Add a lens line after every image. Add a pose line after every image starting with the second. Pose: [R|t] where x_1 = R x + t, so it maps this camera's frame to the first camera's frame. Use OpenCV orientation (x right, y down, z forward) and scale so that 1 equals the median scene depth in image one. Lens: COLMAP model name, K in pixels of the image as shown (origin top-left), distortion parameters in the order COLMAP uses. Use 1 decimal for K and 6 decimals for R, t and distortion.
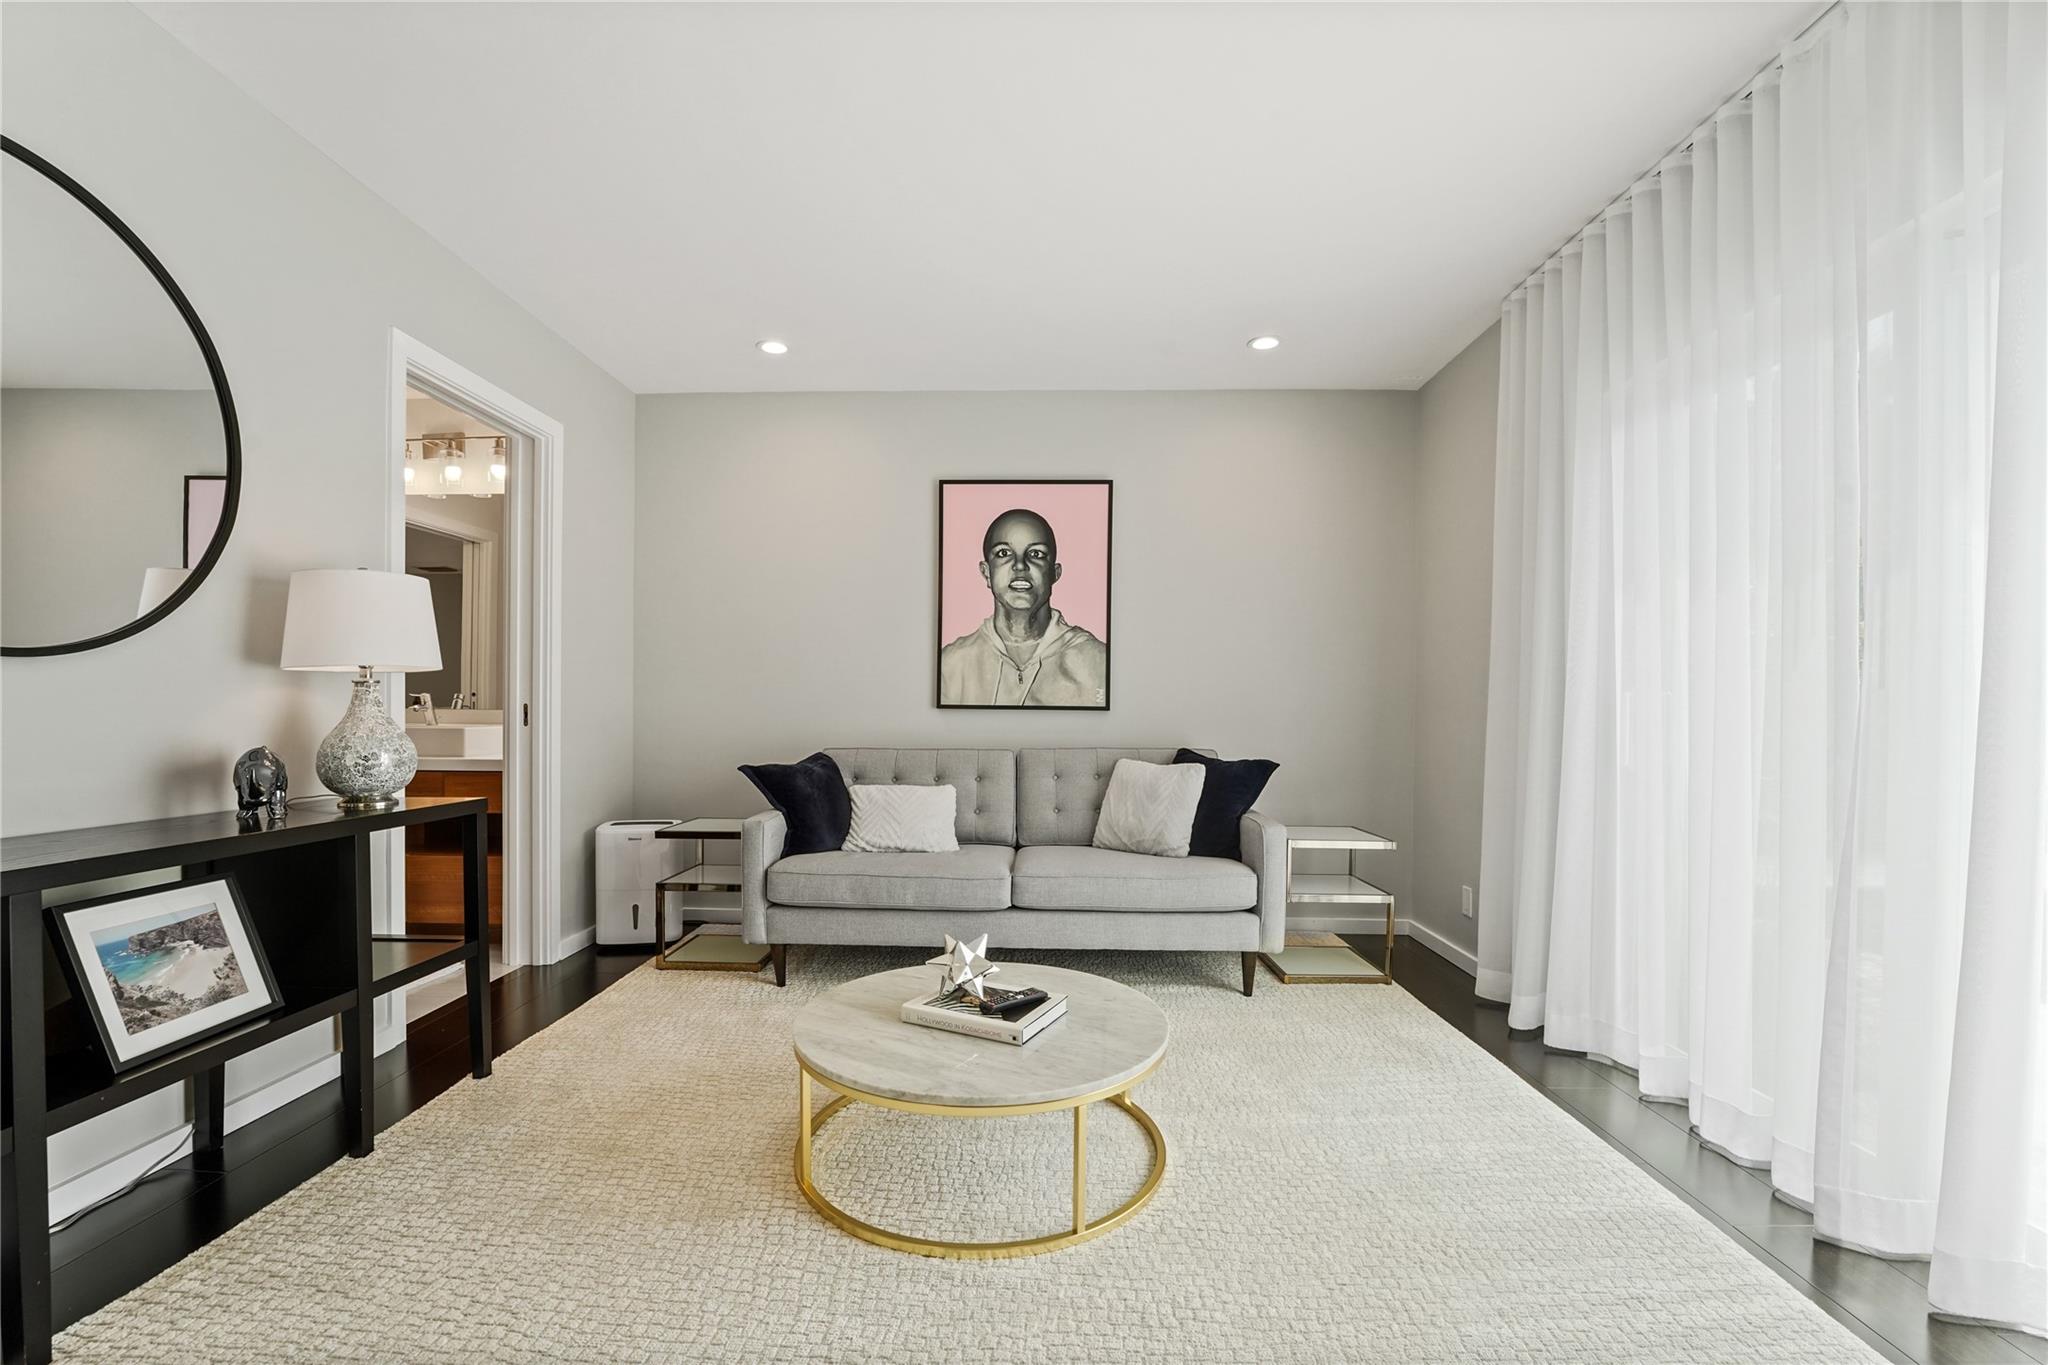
lens RADIAL K [[890.9, 0, 1026.5], [0, 890.9, 726.2], [0, 0, 1]] dist [-0.000902, -0.000117]
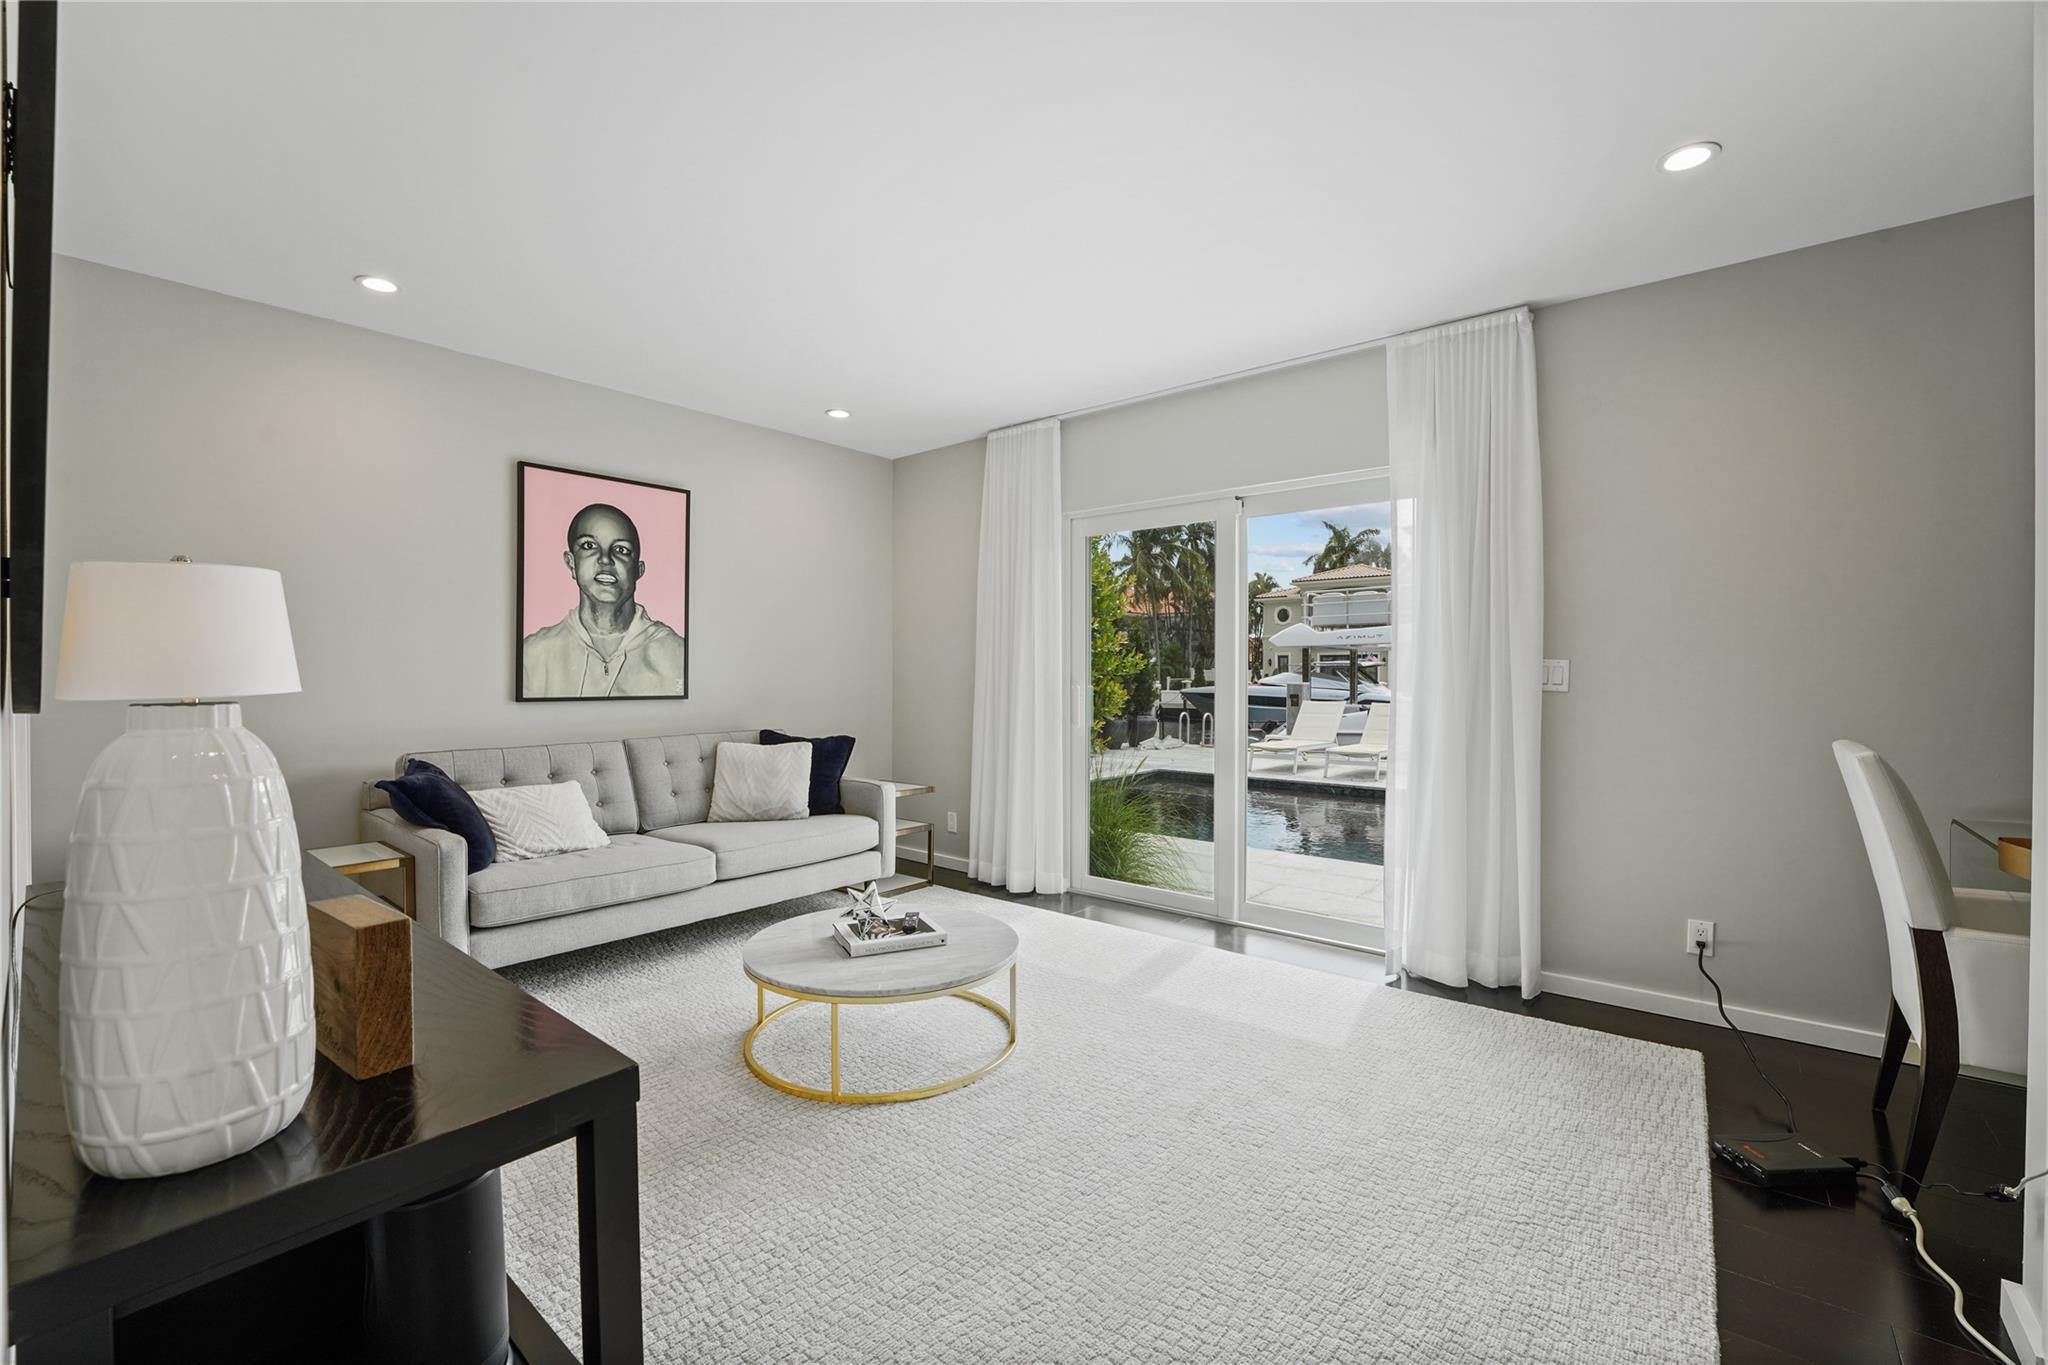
lens RADIAL K [[879.3, 0, 1024.0], [0, 879.3, 682.5], [0, 0, 1]] dist [-0.000973, -0.001022]
pose [[0.614341, -0.016335, 0.788872, -0.509230], [0.015584, 0.999842, 0.008568, -0.040678], [-0.788887, 0.007030, 0.614498, 0.004006]]
